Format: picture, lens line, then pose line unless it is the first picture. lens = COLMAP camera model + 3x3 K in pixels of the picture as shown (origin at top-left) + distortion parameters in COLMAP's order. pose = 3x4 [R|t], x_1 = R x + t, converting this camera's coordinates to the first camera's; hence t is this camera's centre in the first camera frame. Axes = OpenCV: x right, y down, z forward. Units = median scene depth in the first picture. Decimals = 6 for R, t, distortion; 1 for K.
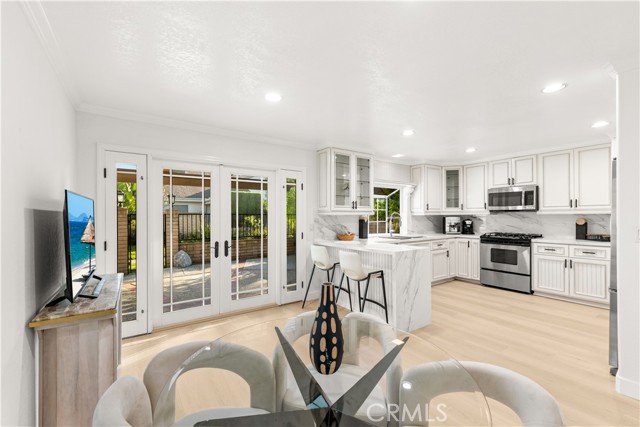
lens RADIAL K [[288.1, 0, 306.5], [0, 288.1, 216.5], [0, 0, 1]] dist [-0.004294, -0.001491]
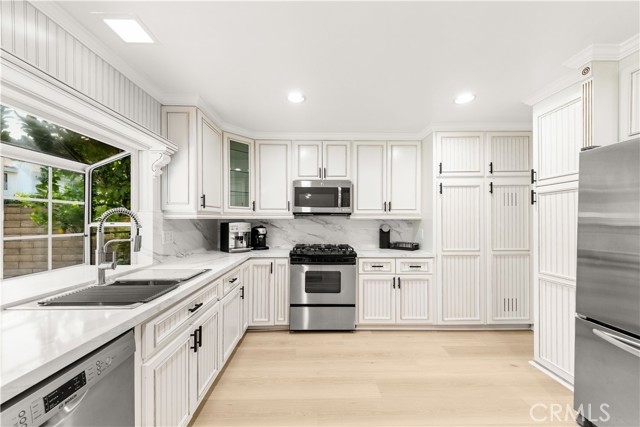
lens RADIAL K [[239.6, 0, 319.2], [0, 239.6, 220.3], [0, 0, 1]] dist [0.014354, -0.000817]
pose [[0.532809, 0.006519, 0.846210, 0.211012], [-0.004874, 0.999977, -0.004634, -0.001244], [-0.846222, -0.001655, 0.532829, 0.705843]]
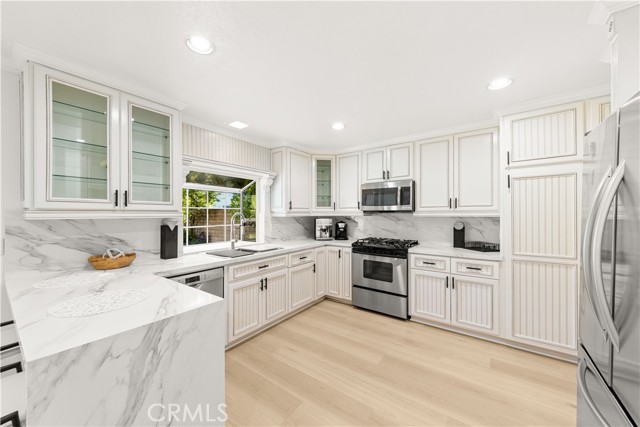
lens RADIAL K [[239.6, 0, 322.6], [0, 239.6, 214.2], [0, 0, 1]] dist [0.014354, -0.000817]
pose [[0.936655, 0.003030, 0.350239, 0.318058], [-0.003357, 0.999994, 0.000326, -0.012618], [-0.350236, -0.001481, 0.936660, 0.443575]]
